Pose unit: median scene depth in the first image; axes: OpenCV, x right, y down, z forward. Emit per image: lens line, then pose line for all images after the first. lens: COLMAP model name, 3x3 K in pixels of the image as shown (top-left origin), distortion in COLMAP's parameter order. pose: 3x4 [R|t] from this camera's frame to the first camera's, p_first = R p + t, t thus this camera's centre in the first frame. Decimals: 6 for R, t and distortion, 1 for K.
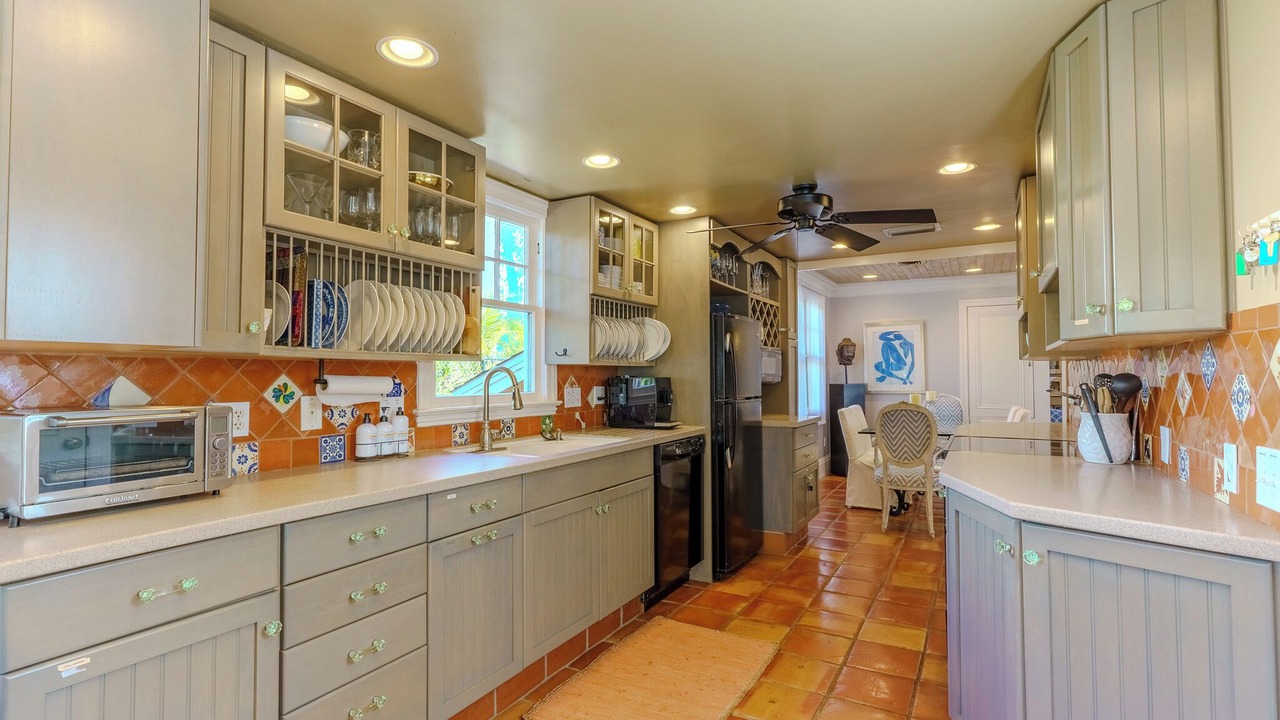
lens RADIAL K [[612.6, 0, 640.0], [0, 612.6, 360.0], [0, 0, 1]] dist [-0.000575, -0.000687]
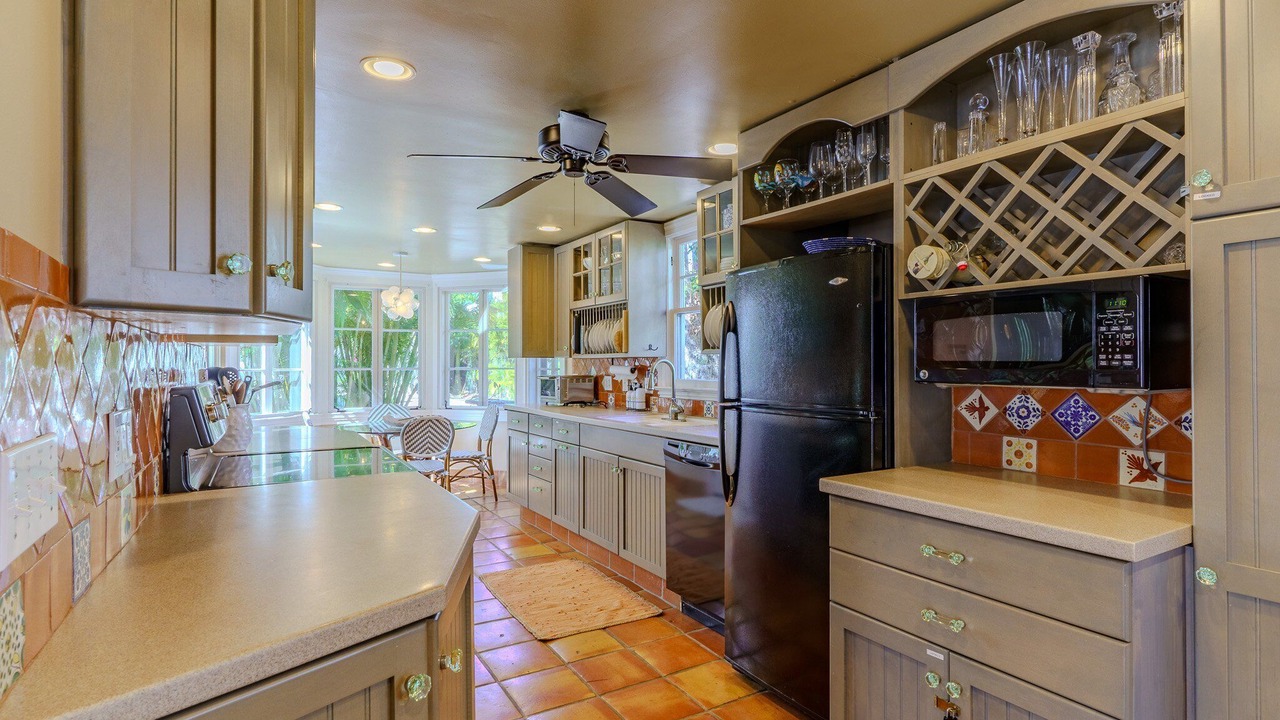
lens RADIAL K [[643.2, 0, 647.9], [0, 643.2, 360.3], [0, 0, 1]] dist [0.000964, 0.000235]
pose [[-0.501928, -0.001423, -0.864908, 0.919109], [0.028639, 0.999423, -0.018264, 0.034357], [0.864435, -0.033938, -0.501597, 1.486497]]
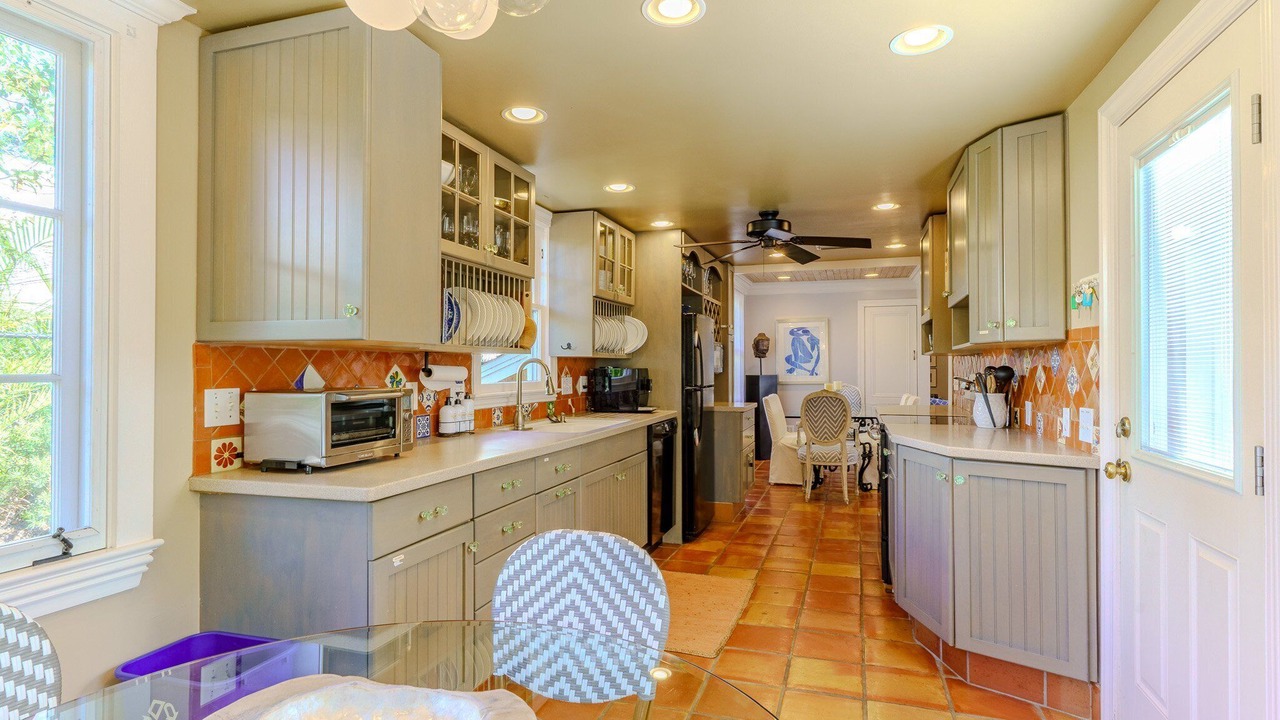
lens RADIAL K [[643.2, 0, 647.9], [0, 643.2, 360.3], [0, 0, 1]] dist [0.000964, 0.000235]
pose [[0.981267, 0.005214, 0.192582, -0.215972], [-0.007979, 0.999876, 0.013587, -0.003513], [-0.192487, -0.014869, 0.981187, -0.218889]]
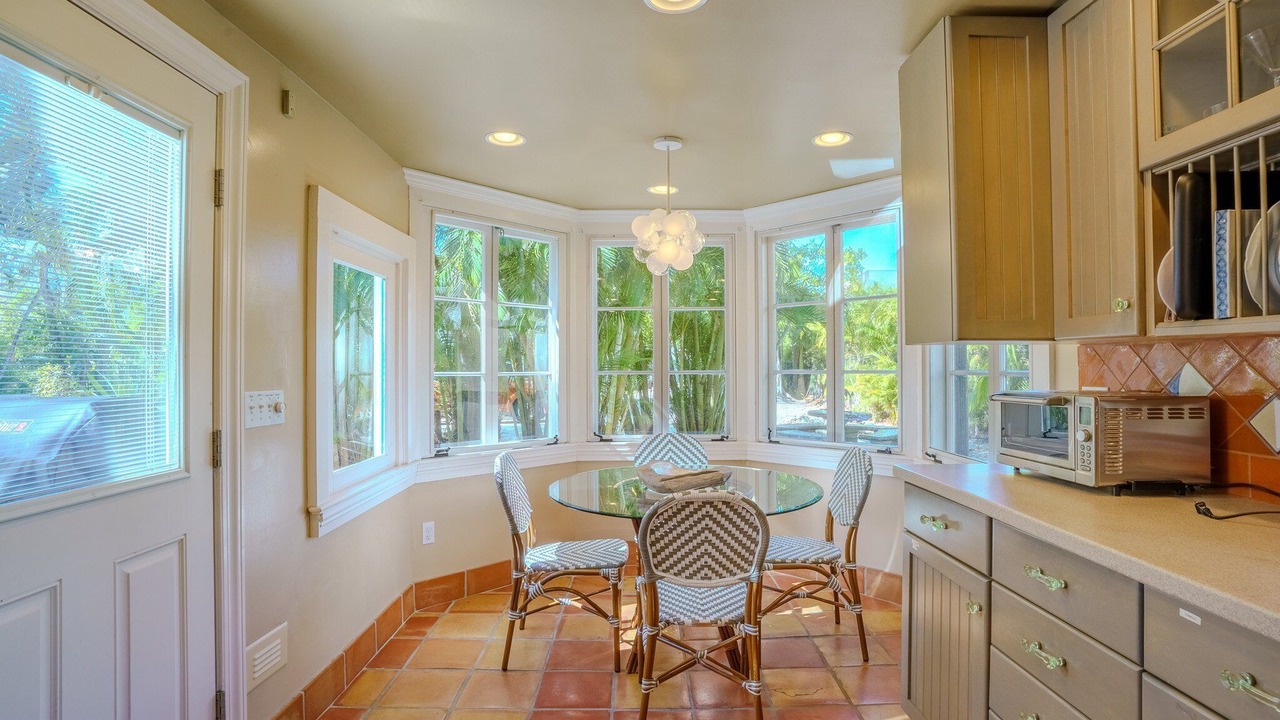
lens RADIAL K [[643.2, 0, 647.9], [0, 643.2, 360.3], [0, 0, 1]] dist [0.000964, 0.000235]
pose [[-0.867360, 0.001017, -0.497680, 0.186964], [0.022110, 0.999089, -0.036492, 0.020329], [0.497190, -0.042655, -0.866593, 0.753033]]
